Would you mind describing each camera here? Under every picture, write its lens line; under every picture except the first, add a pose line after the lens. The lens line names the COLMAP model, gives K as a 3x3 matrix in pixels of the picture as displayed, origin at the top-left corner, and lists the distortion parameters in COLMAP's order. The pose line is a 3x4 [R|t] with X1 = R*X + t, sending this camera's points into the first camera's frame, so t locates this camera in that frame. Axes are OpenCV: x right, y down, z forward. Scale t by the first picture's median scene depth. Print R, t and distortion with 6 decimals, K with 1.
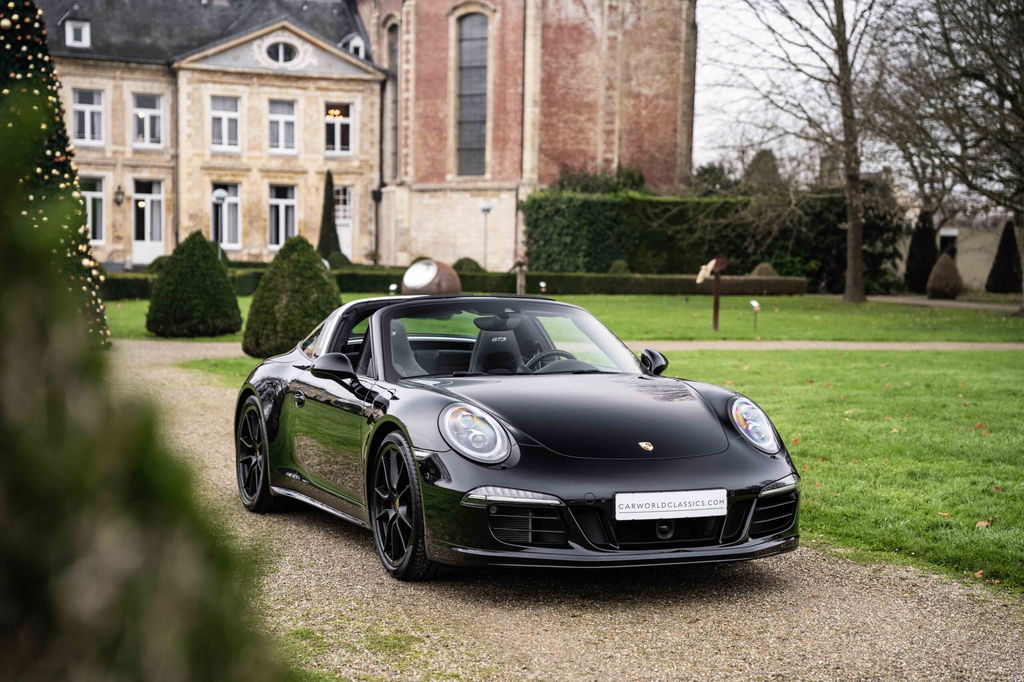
lens RADIAL K [[1742.5, 0, 507.7], [0, 1742.5, 343.3], [0, 0, 1]] dist [0.399662, -0.319015]
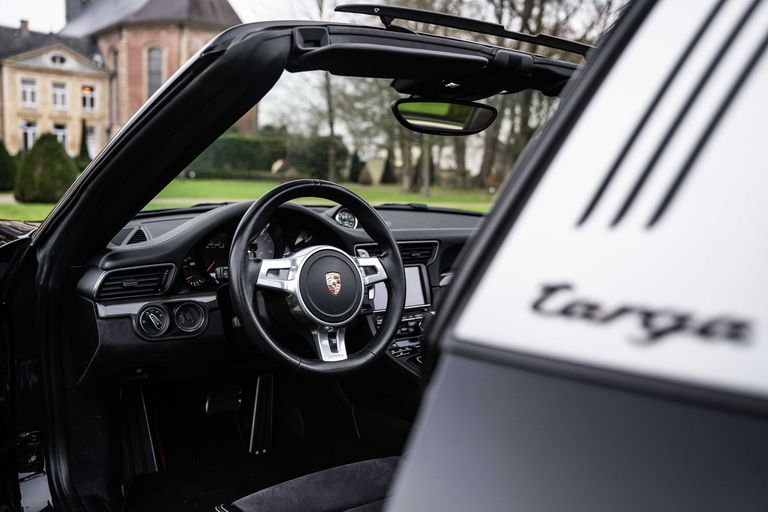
lens RADIAL K [[703.0, 0, 384.0], [0, 703.0, 256.0], [0, 0, 1]] dist [-0.018181, 0.103220]
pose [[0.957579, -0.009342, 0.288018, -0.002055], [-0.011691, 0.997392, 0.071218, 0.002113], [-0.287933, -0.071564, 0.954973, 0.086263]]
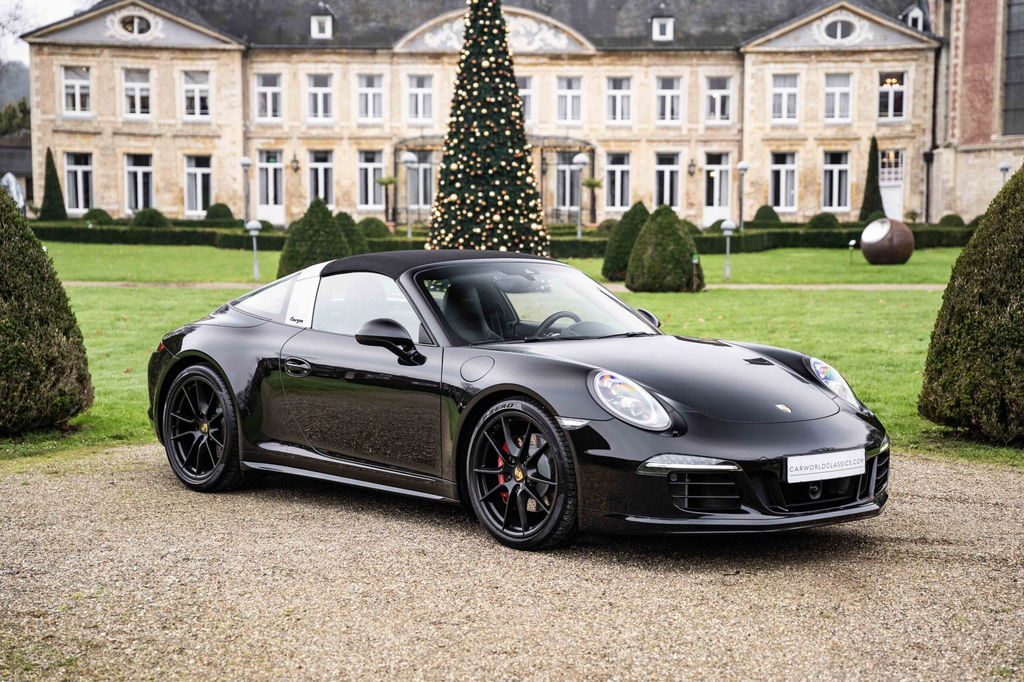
lens RADIAL K [[1795.2, 0, 512.9], [0, 1795.2, 319.2], [0, 0, 1]] dist [0.333846, -0.037735]
pose [[0.931855, 0.007443, -0.362755, 0.099744], [-0.005108, 0.999960, 0.007395, 0.006816], [0.362795, -0.005038, 0.931855, -0.129061]]
